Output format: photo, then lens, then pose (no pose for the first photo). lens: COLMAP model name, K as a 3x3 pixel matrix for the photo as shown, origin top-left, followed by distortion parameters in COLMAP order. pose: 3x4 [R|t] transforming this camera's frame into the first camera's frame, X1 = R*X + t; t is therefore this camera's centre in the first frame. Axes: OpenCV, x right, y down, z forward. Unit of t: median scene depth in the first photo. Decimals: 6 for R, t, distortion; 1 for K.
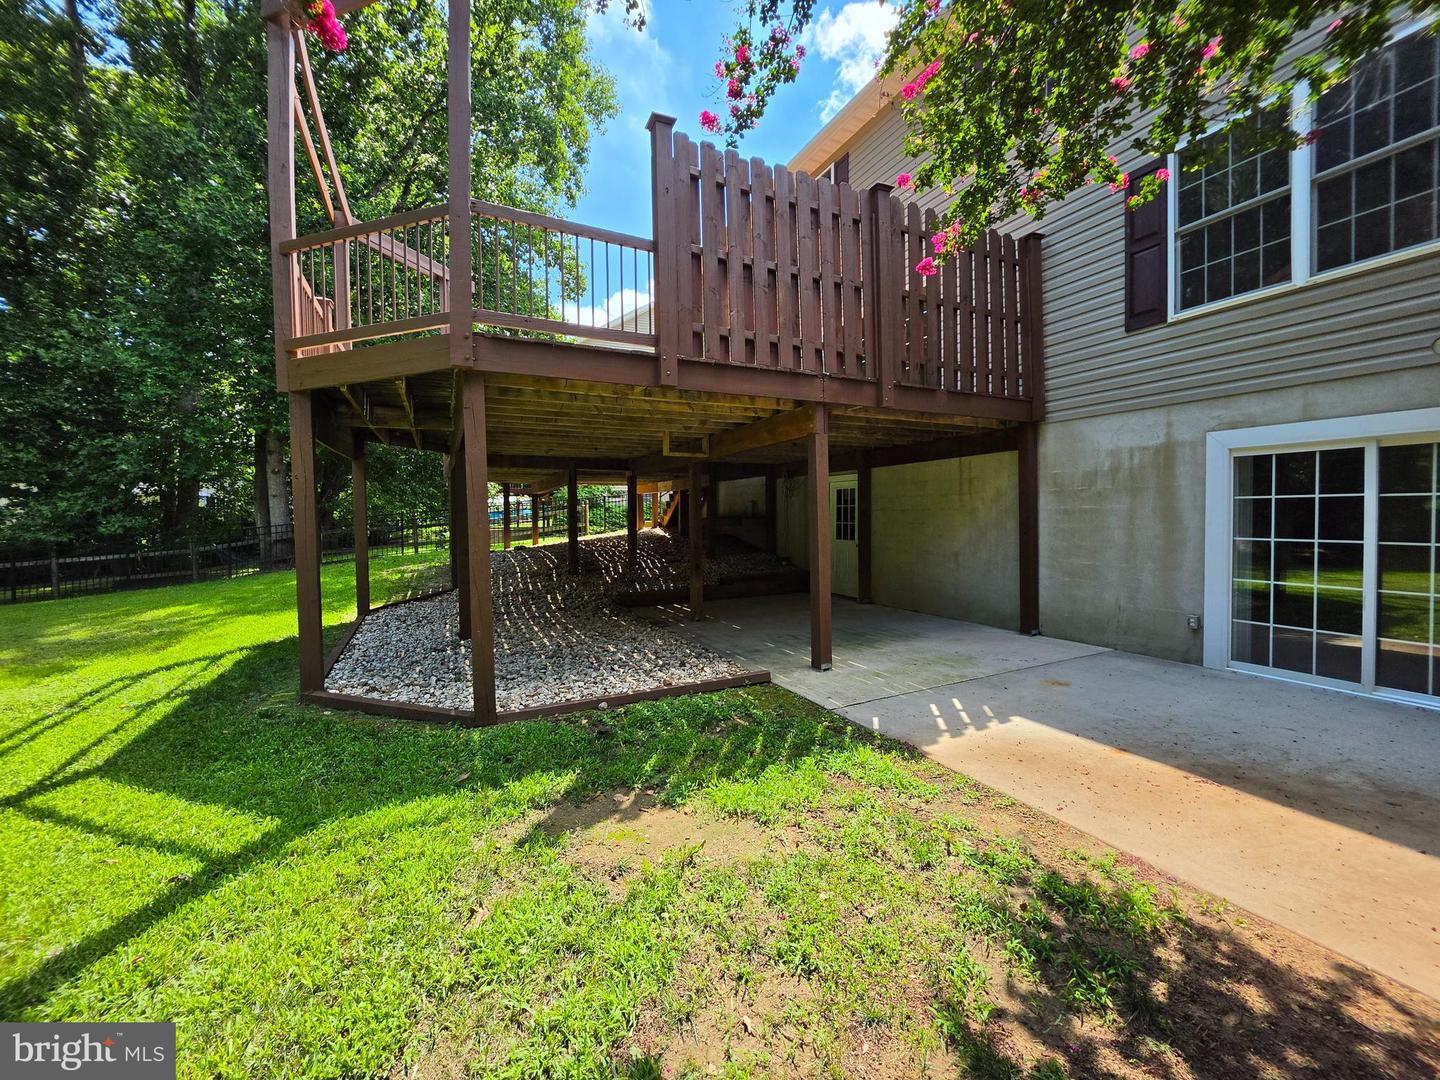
lens RADIAL K [[574.7, 0, 721.5], [0, 574.7, 529.9], [0, 0, 1]] dist [-0.002998, -0.000351]
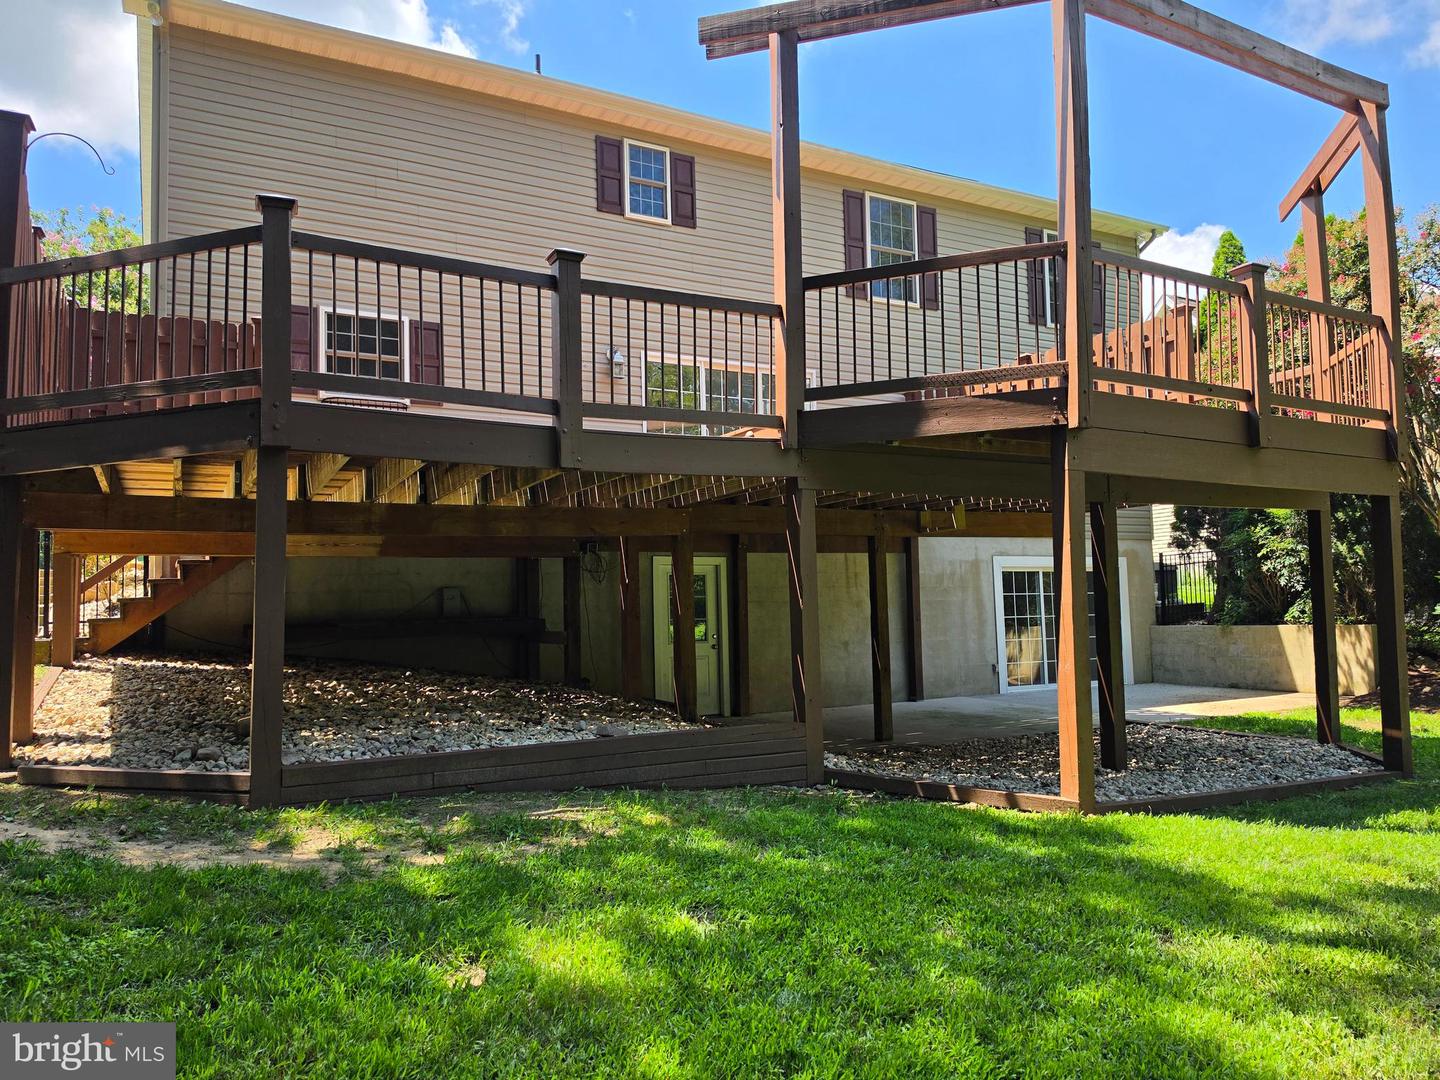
lens RADIAL K [[983.2, 0, 705.5], [0, 983.2, 555.6], [0, 0, 1]] dist [0.050432, -0.059456]
pose [[-0.023076, 0.066543, 0.997517, -1.671870], [0.048644, 0.996675, -0.065361, -0.015155], [-0.998550, 0.047015, -0.026237, 1.548493]]
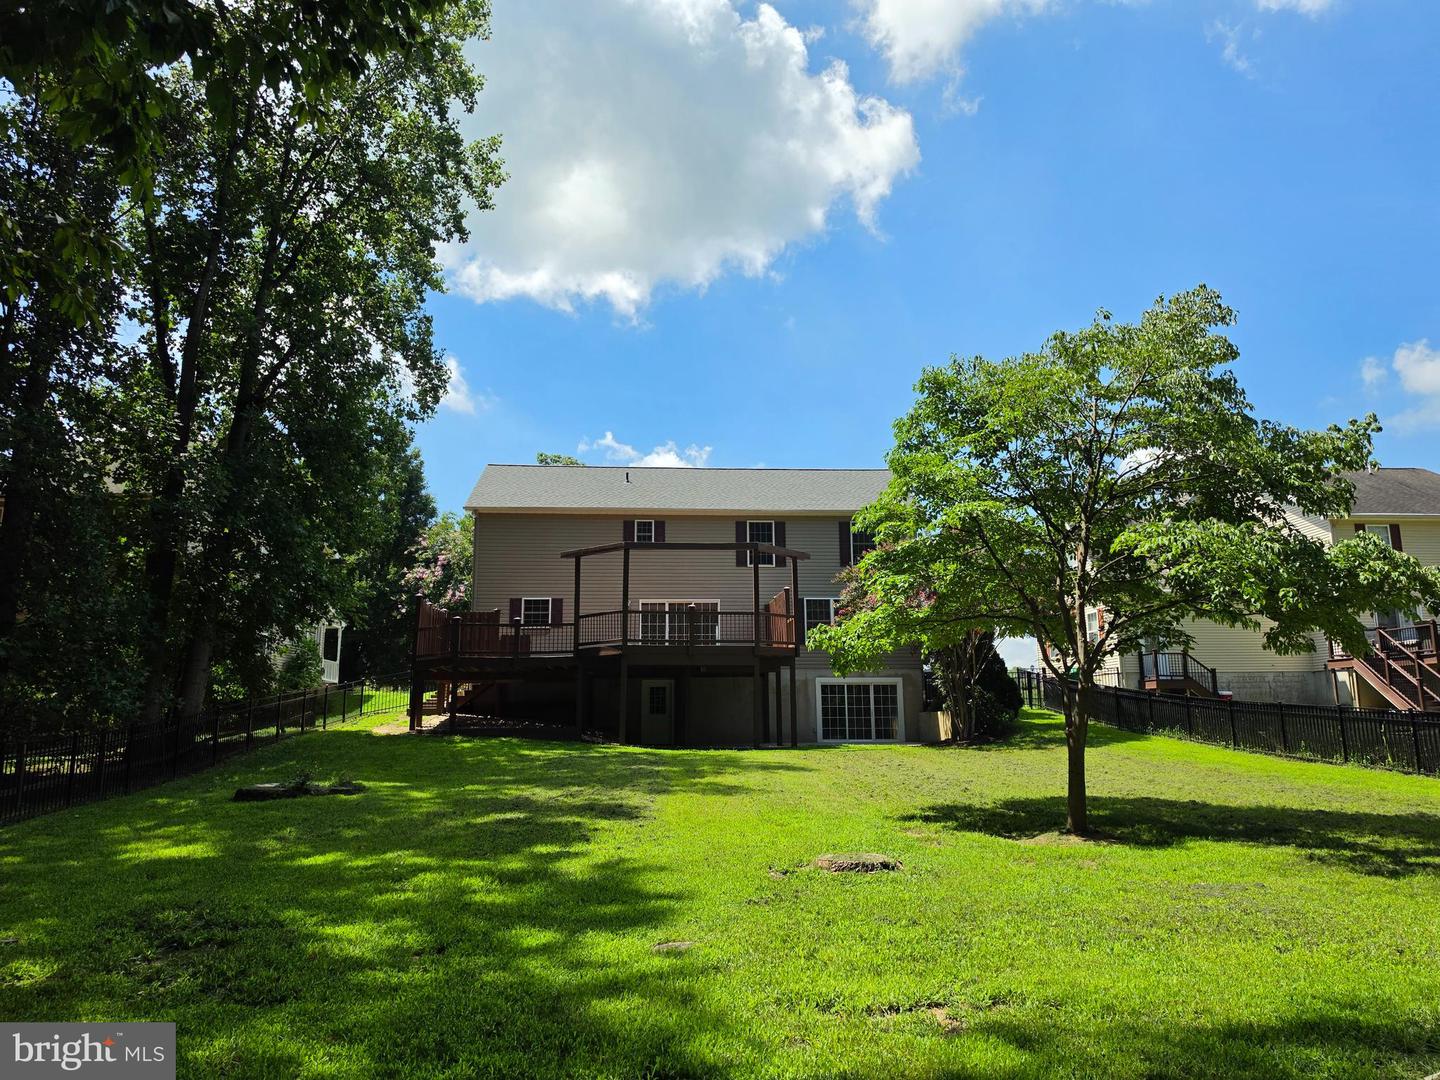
lens RADIAL K [[954.1, 0, 720.0], [0, 954.1, 540.0], [0, 0, 1]] dist [0.099044, -0.132017]
pose [[0.374144, 0.175729, 0.910569, -4.152721], [0.030022, 0.979072, -0.201285, 0.150303], [-0.926885, 0.102647, 0.361038, -0.609385]]
